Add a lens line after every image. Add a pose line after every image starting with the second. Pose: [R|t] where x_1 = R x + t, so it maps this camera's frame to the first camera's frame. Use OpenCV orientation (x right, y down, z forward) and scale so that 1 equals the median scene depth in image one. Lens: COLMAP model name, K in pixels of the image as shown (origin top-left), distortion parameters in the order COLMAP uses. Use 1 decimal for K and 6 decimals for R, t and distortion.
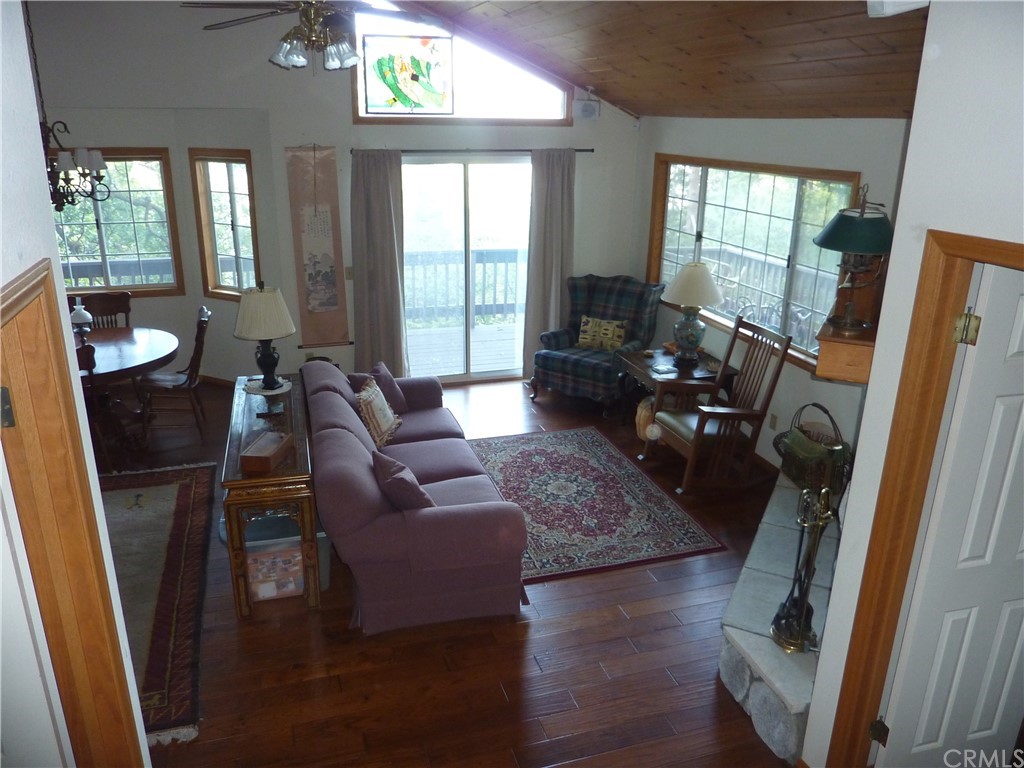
lens RADIAL K [[754.7, 0, 516.5], [0, 754.7, 357.7], [0, 0, 1]] dist [-0.026327, -0.008035]
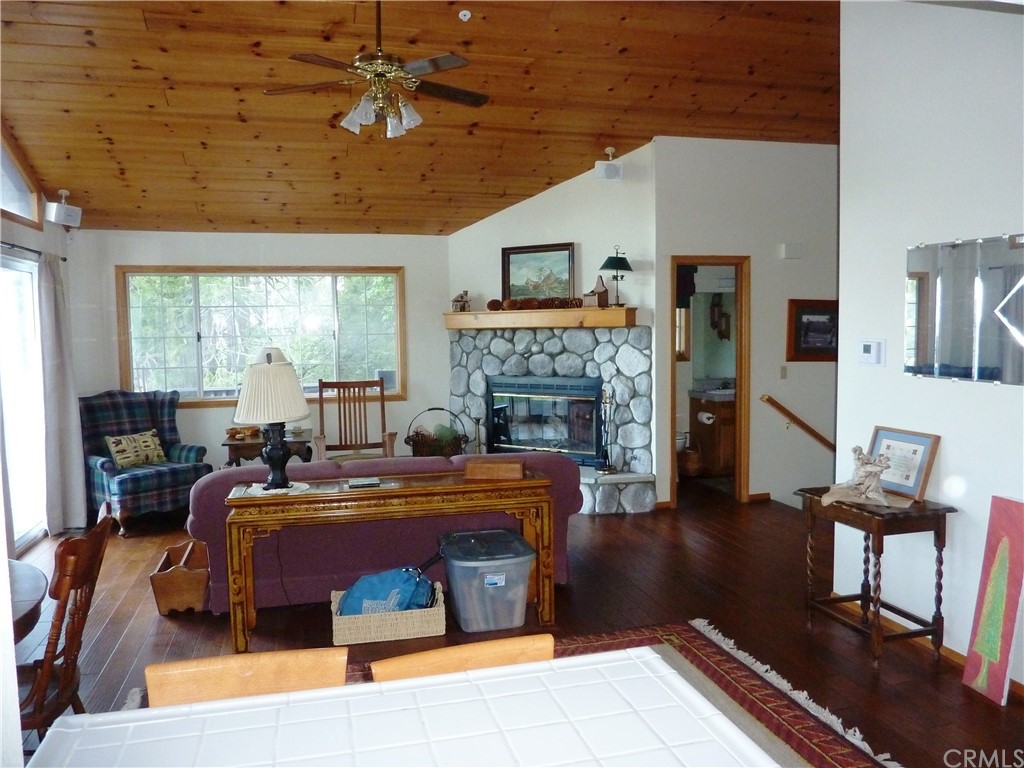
lens RADIAL K [[754.7, 0, 507.5], [0, 754.7, 382.4], [0, 0, 1]] dist [-0.026327, -0.008035]
pose [[0.070044, -0.095684, 0.992944, -0.834236], [0.315528, 0.946408, 0.068942, -0.031783], [-0.946328, 0.308473, 0.096481, 0.497889]]
